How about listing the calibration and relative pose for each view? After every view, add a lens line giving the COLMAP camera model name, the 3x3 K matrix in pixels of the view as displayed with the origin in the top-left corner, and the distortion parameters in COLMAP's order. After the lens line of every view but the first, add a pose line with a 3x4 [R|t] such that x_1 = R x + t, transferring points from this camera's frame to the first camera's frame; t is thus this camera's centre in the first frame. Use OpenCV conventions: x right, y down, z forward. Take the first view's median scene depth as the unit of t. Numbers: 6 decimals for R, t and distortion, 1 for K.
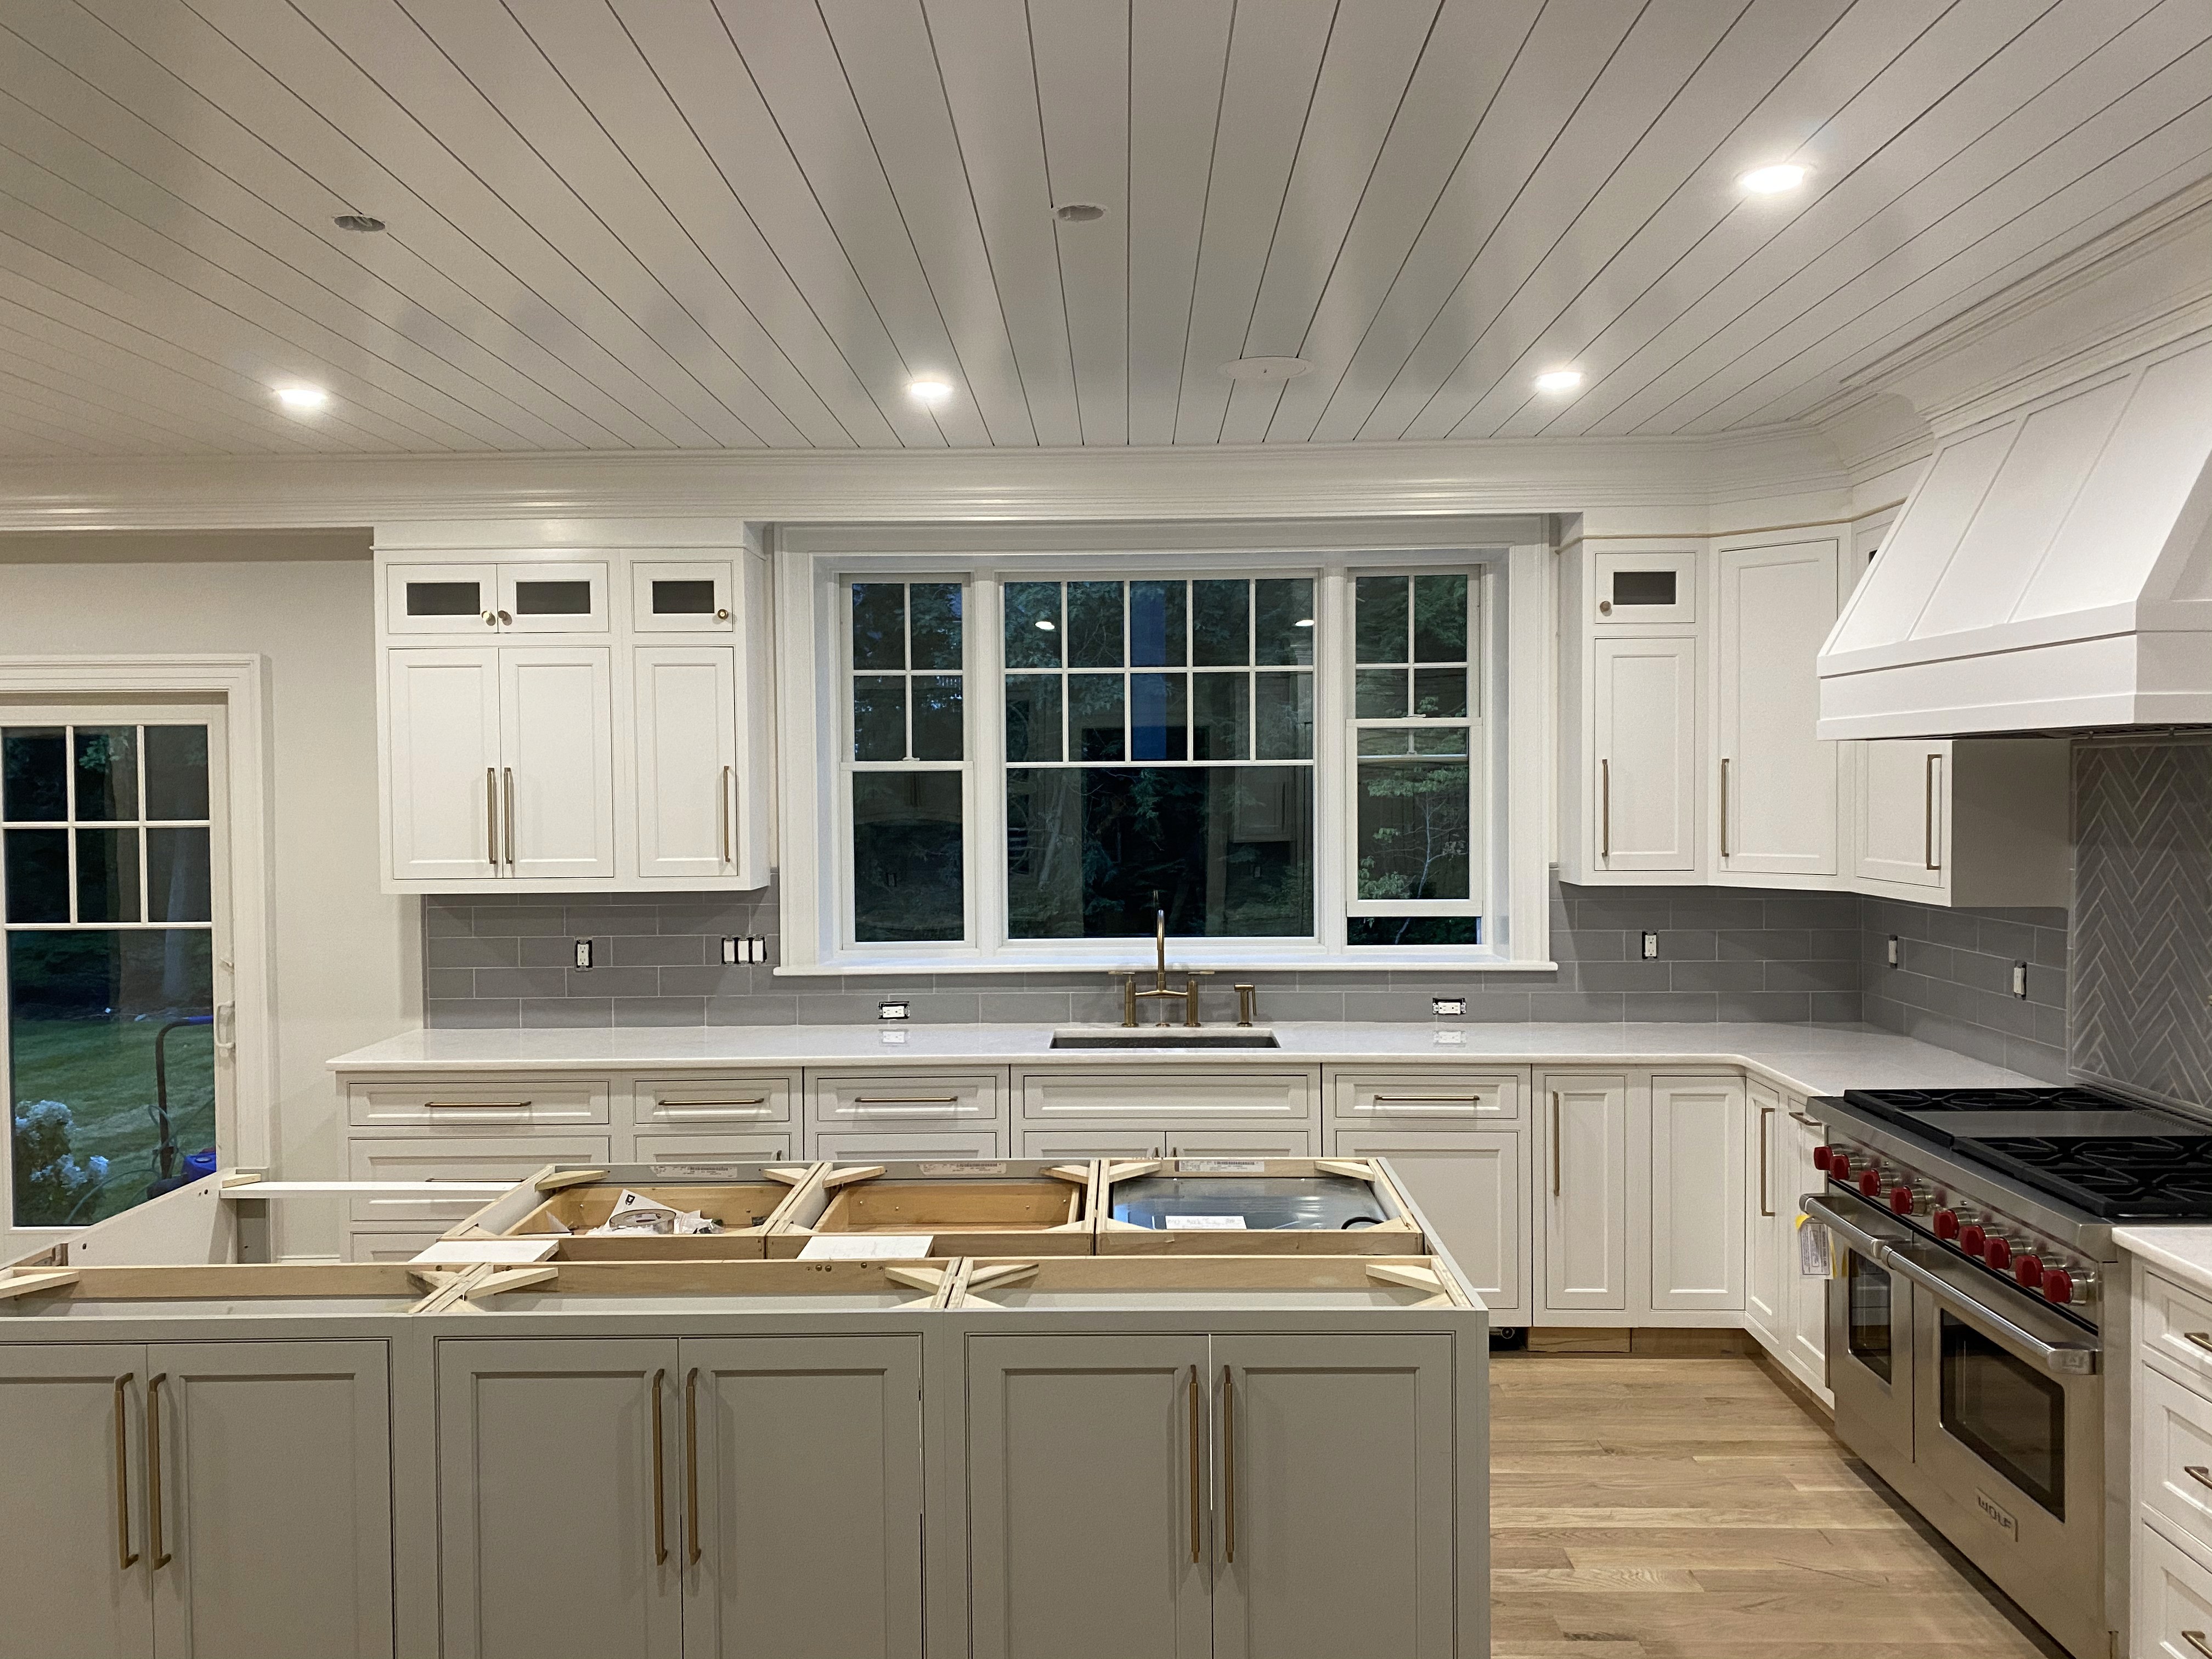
lens RADIAL K [[1682.7, 0, 1102.1], [0, 1682.7, 826.0], [0, 0, 1]] dist [-0.002008, -0.002694]
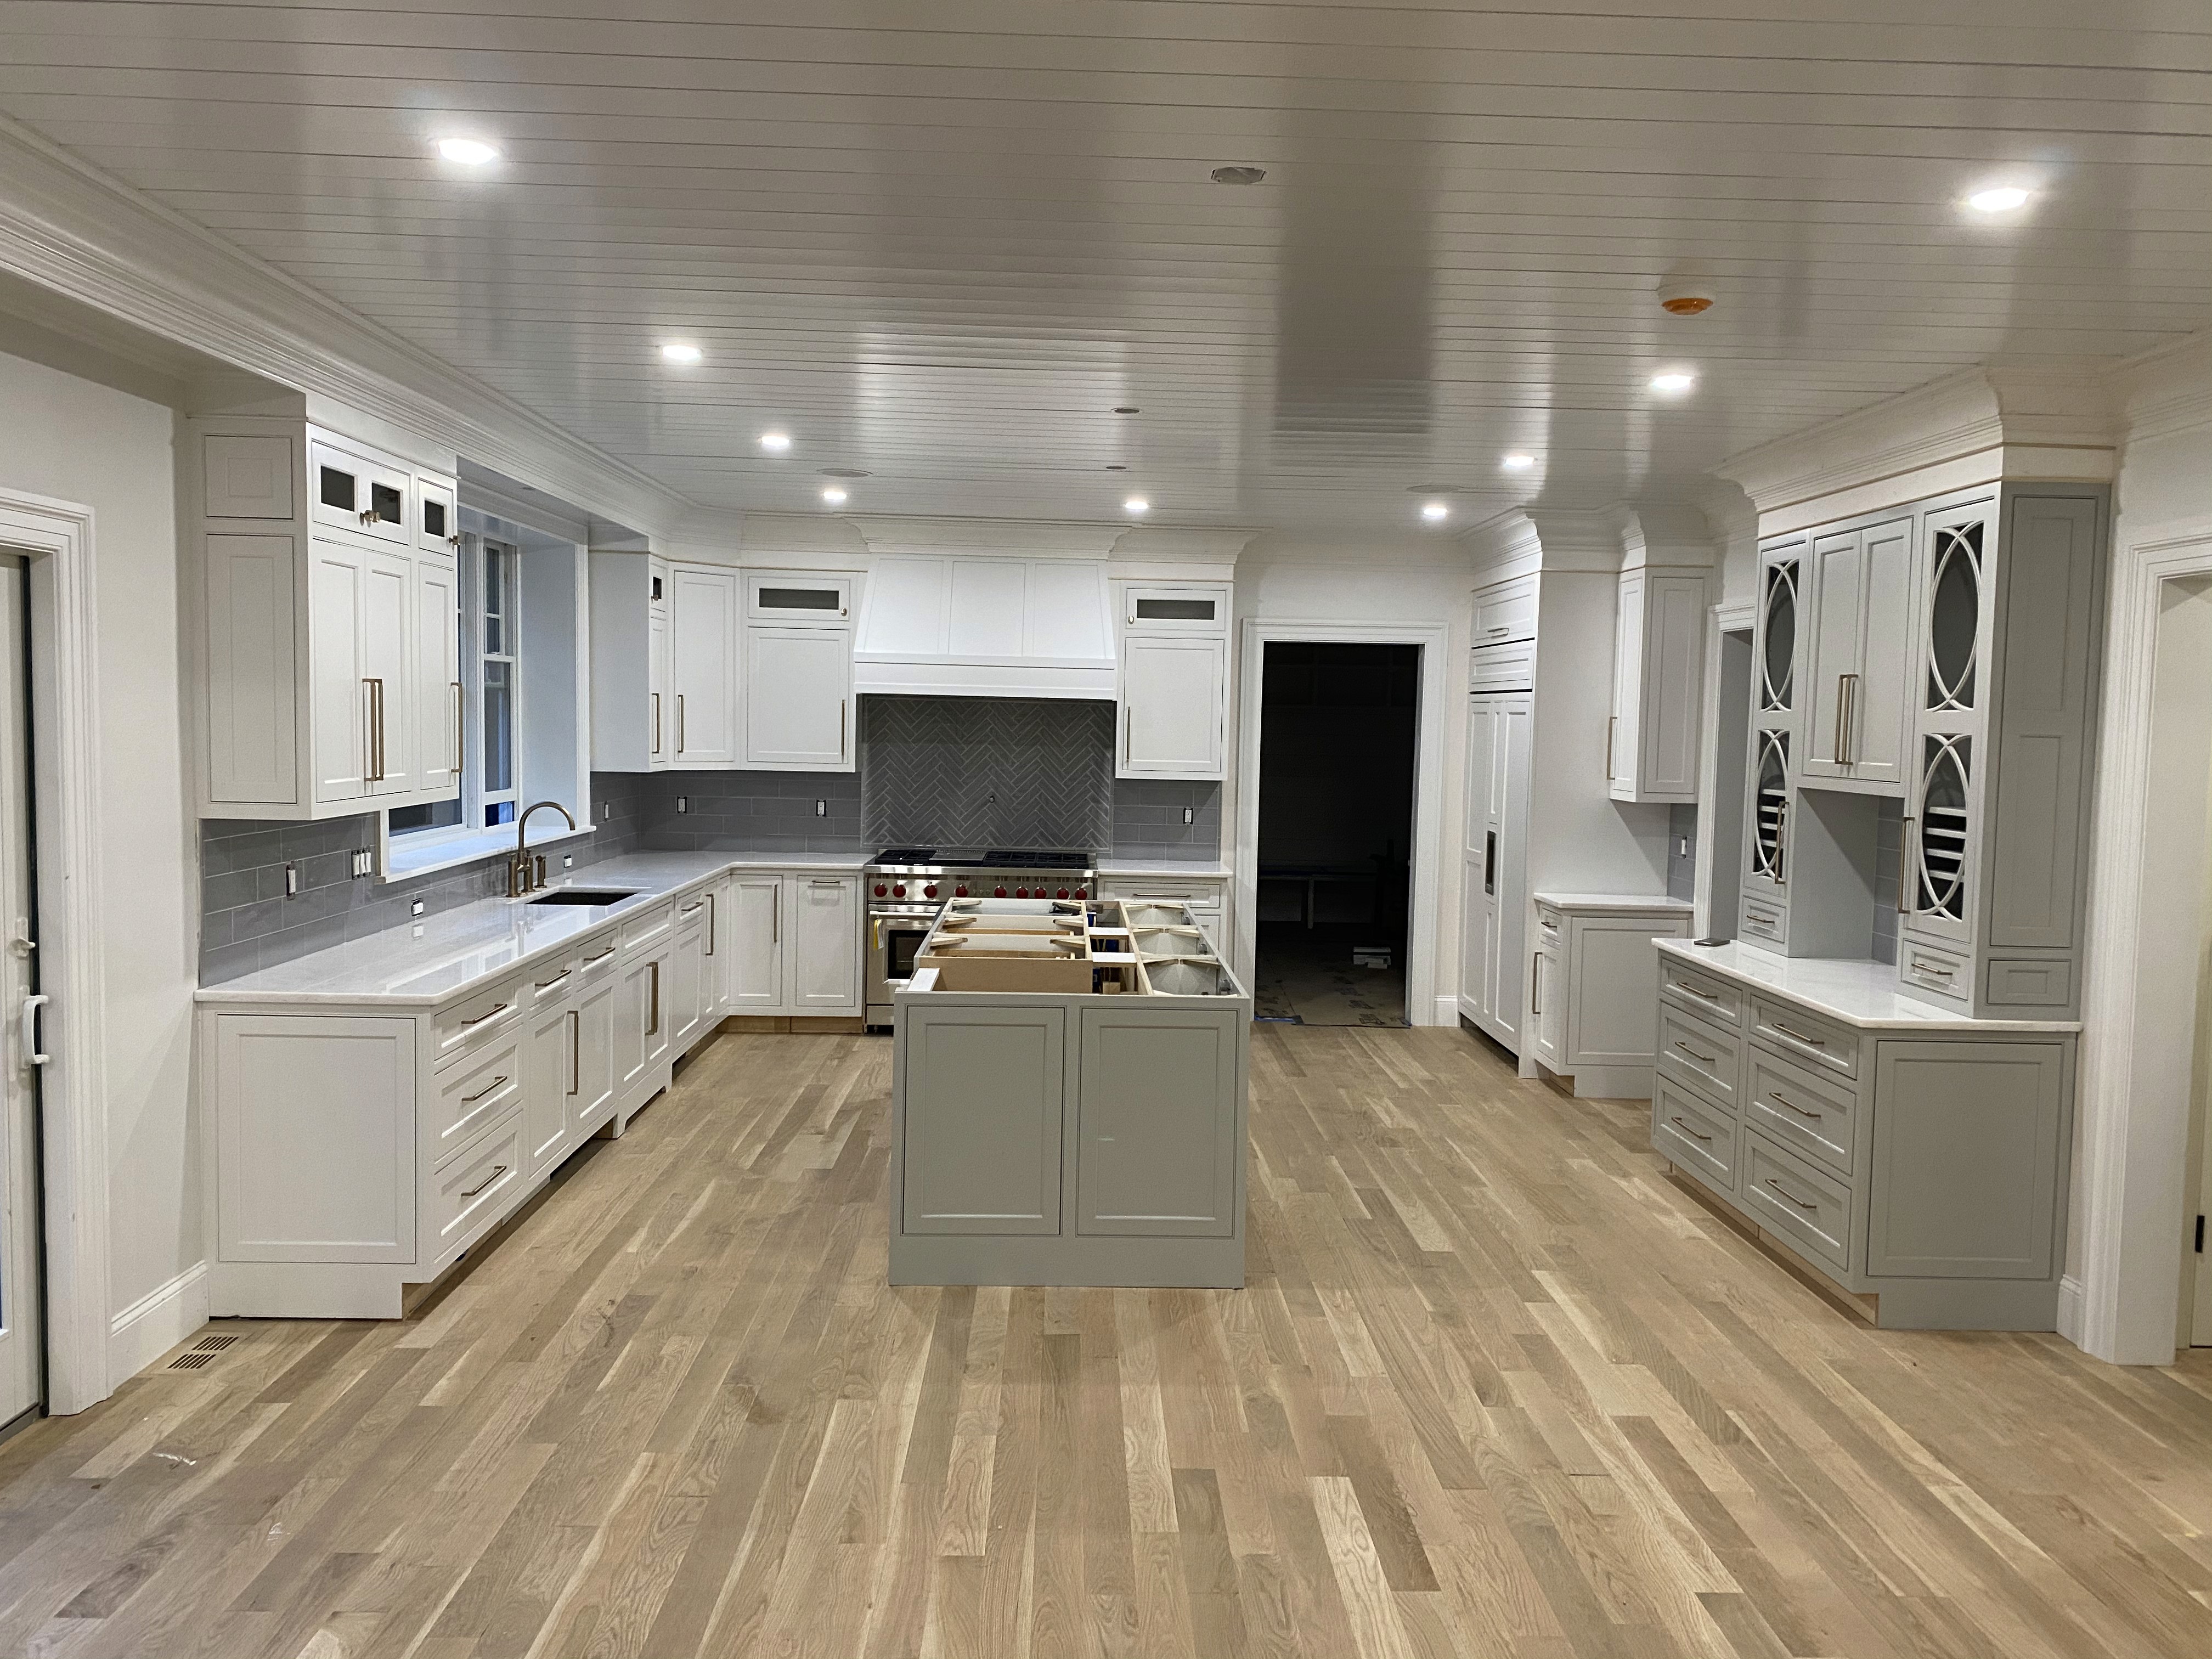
lens RADIAL K [[1682.7, 0, 1106.8], [0, 1682.7, 830.6], [0, 0, 1]] dist [-0.002008, -0.002694]
pose [[-0.047154, -0.061827, 0.996972, -1.561709], [0.003416, 0.998067, 0.062056, -0.008643], [-0.998882, 0.006331, -0.046851, 0.750953]]
